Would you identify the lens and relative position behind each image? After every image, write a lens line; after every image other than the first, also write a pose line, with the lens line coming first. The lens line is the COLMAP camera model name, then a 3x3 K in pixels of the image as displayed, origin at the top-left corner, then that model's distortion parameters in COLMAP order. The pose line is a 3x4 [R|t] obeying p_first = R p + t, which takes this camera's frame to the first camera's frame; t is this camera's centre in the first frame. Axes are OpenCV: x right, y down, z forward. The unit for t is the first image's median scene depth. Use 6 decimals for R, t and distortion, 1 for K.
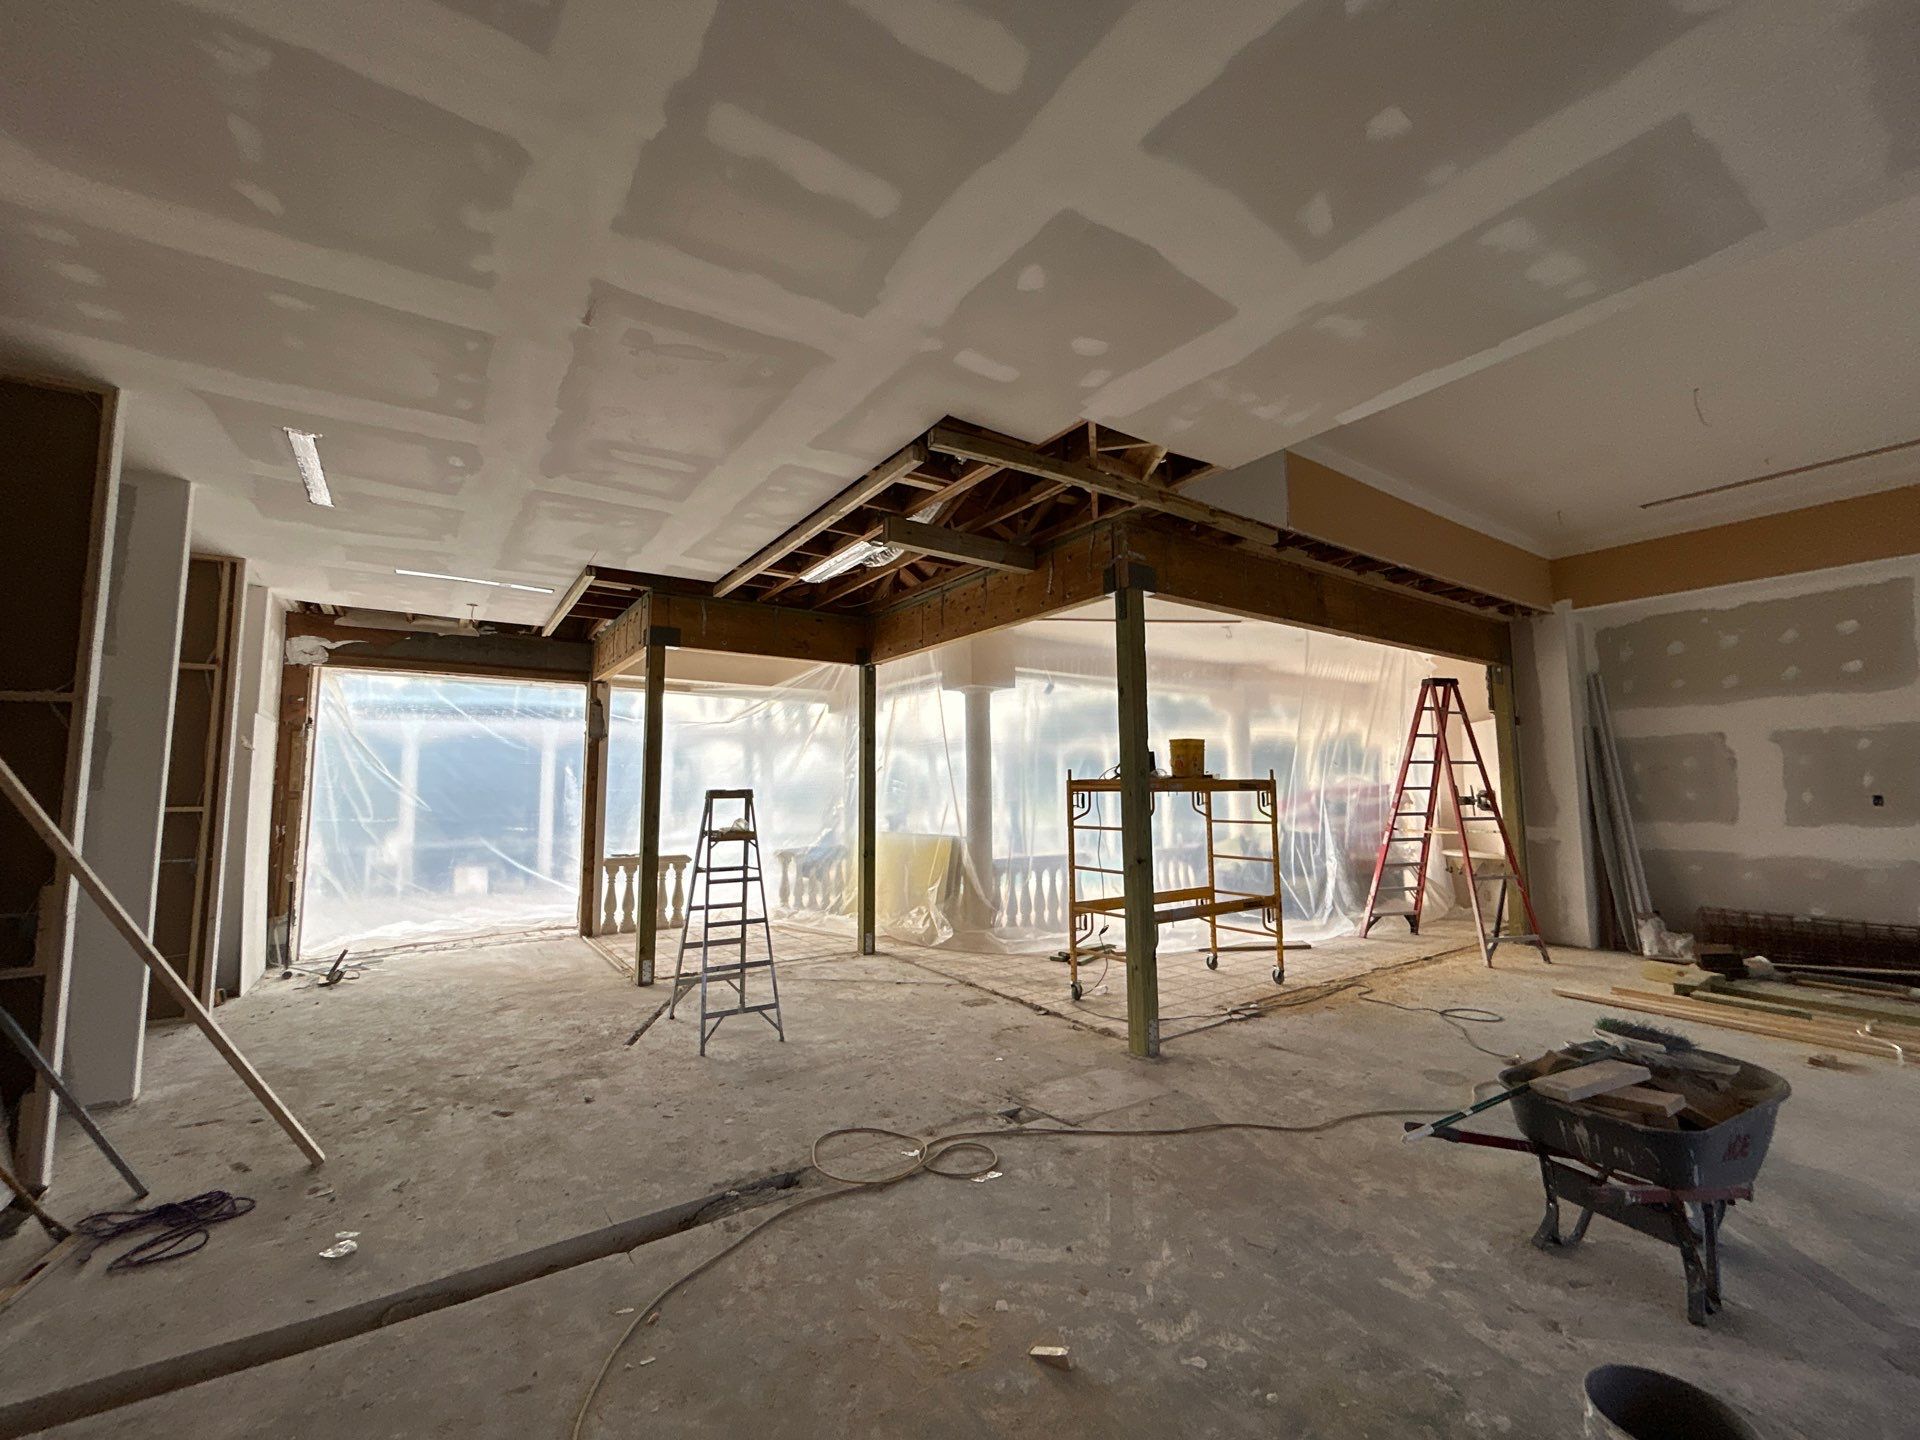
lens RADIAL K [[777.4, 0, 956.7], [0, 777.4, 716.6], [0, 0, 1]] dist [-0.004402, 0.000049]
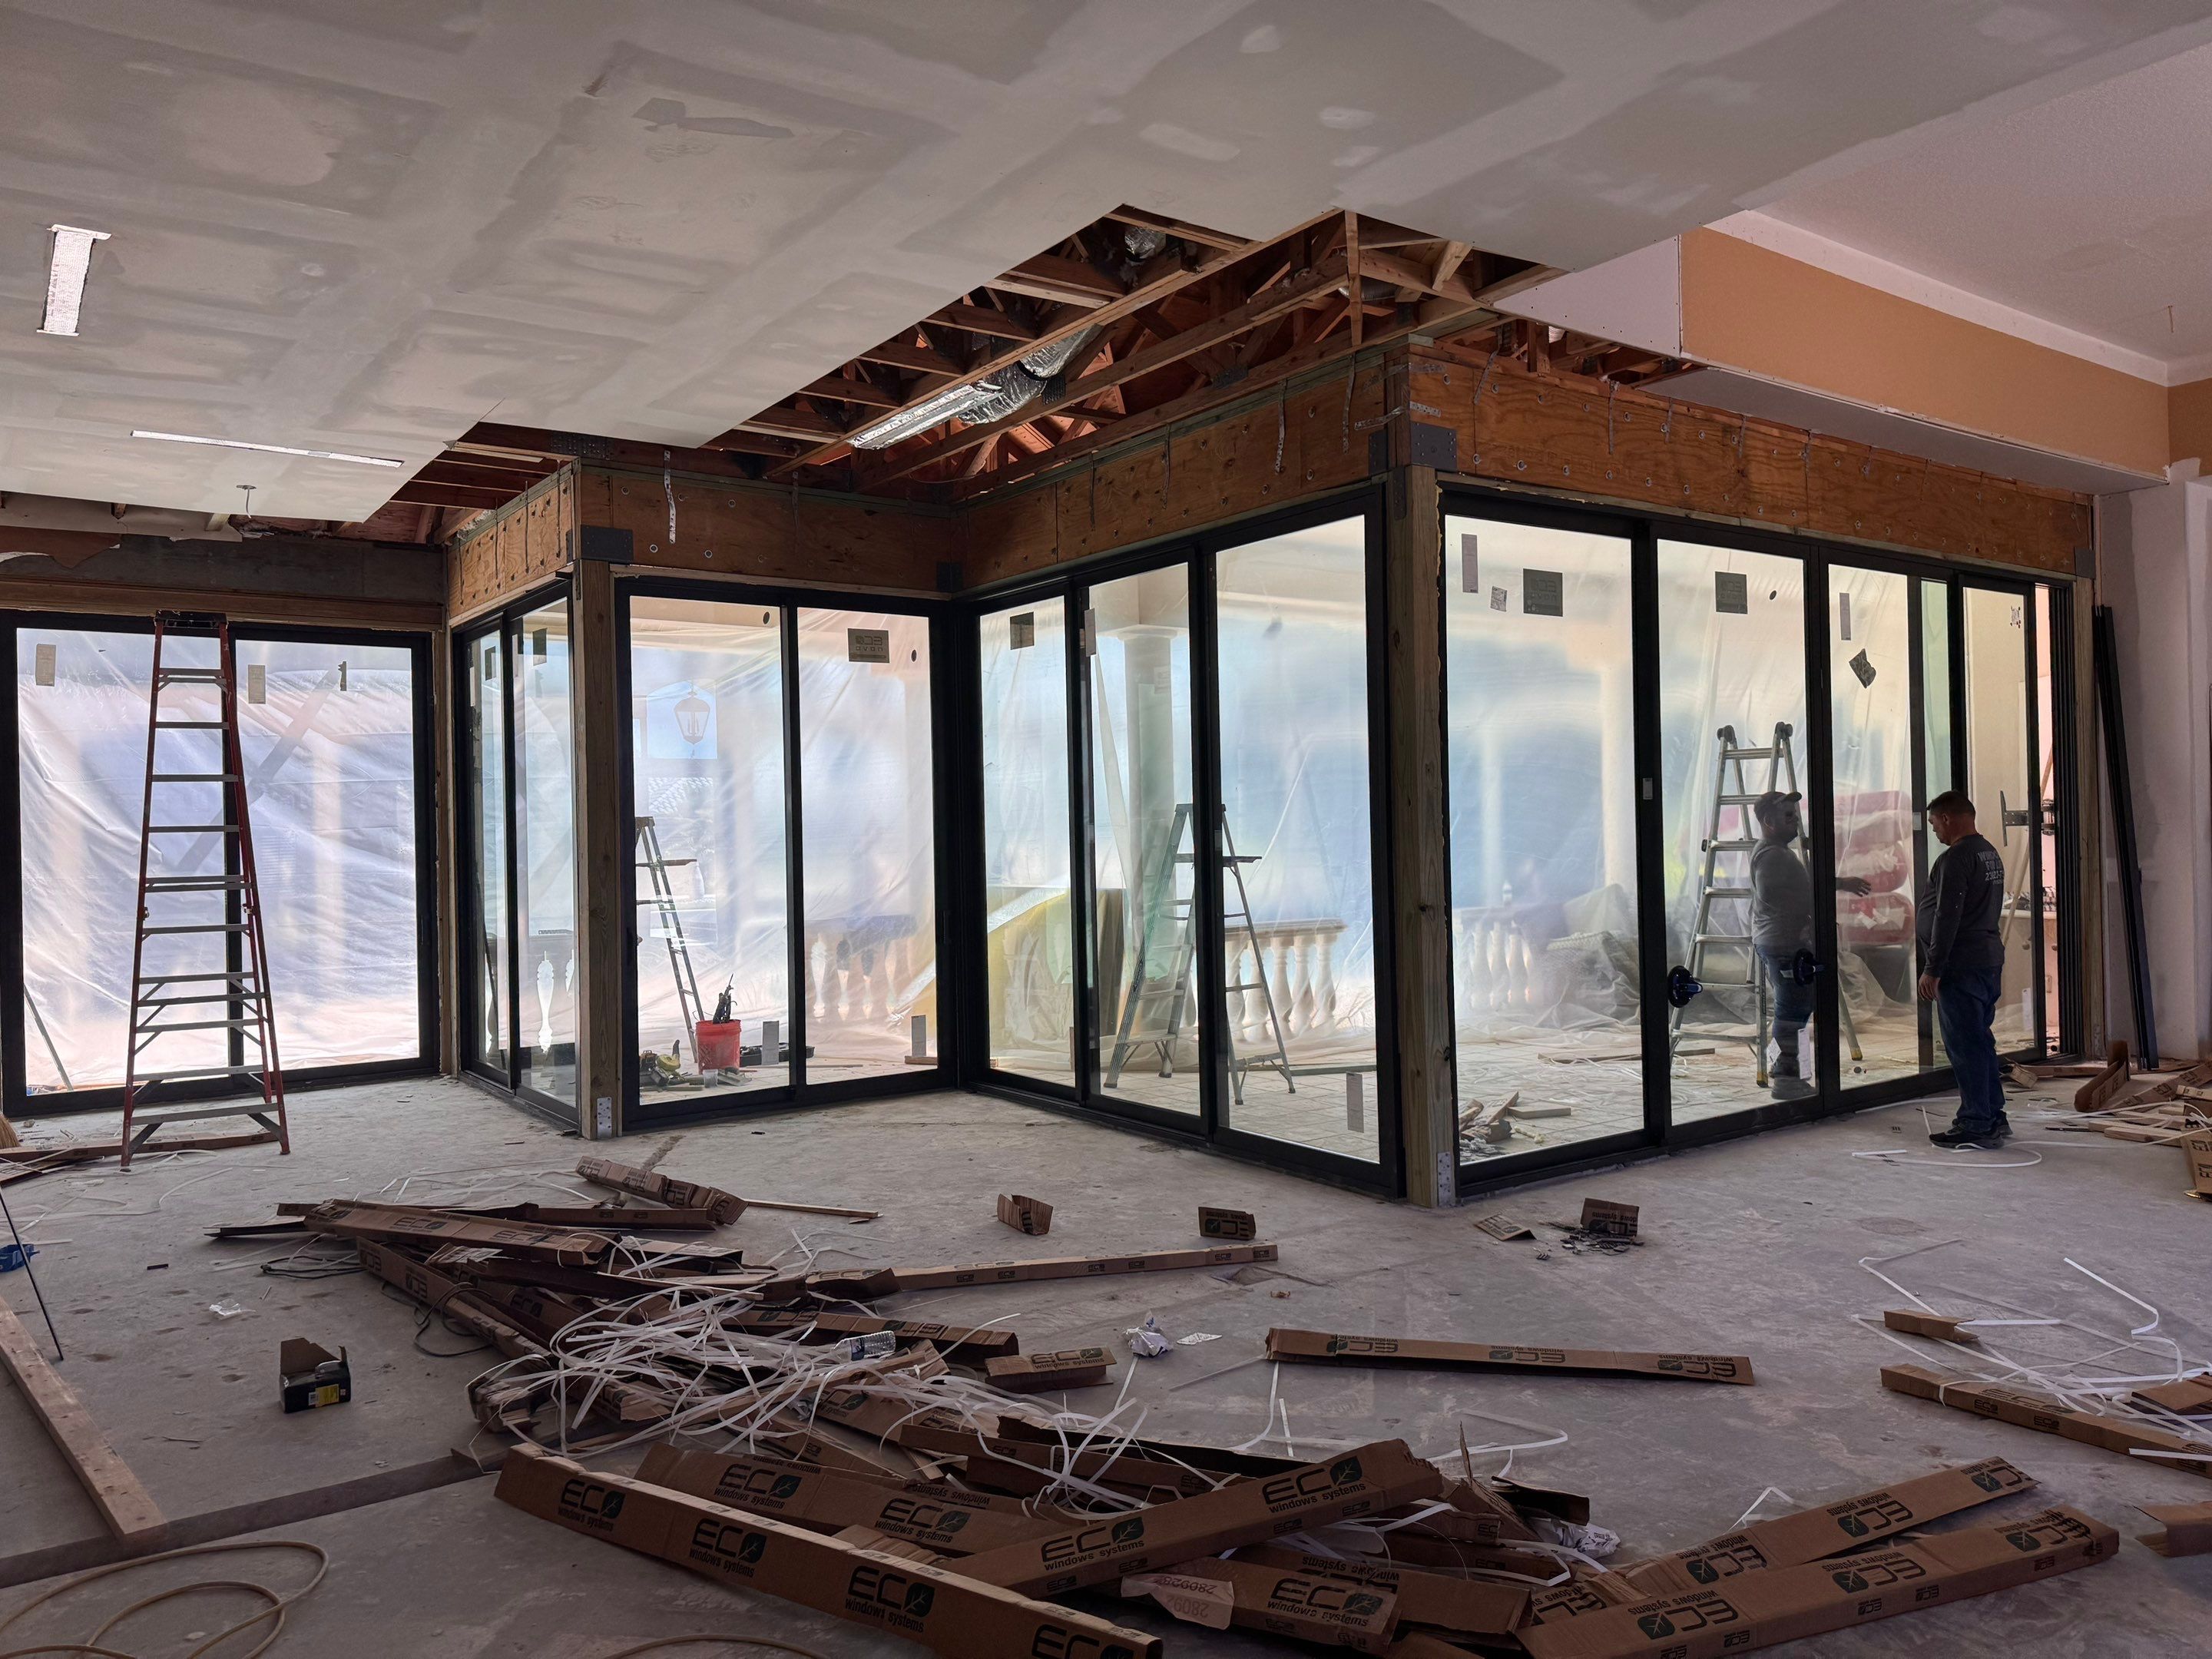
lens RADIAL K [[1574.4, 0, 1116.6], [0, 1574.4, 822.5], [0, 0, 1]] dist [0.025510, -0.026045]
pose [[0.999700, -0.013444, 0.020466, -0.029083], [0.011509, 0.995702, 0.091892, -0.002202], [-0.021613, -0.091629, 0.995559, -0.189368]]
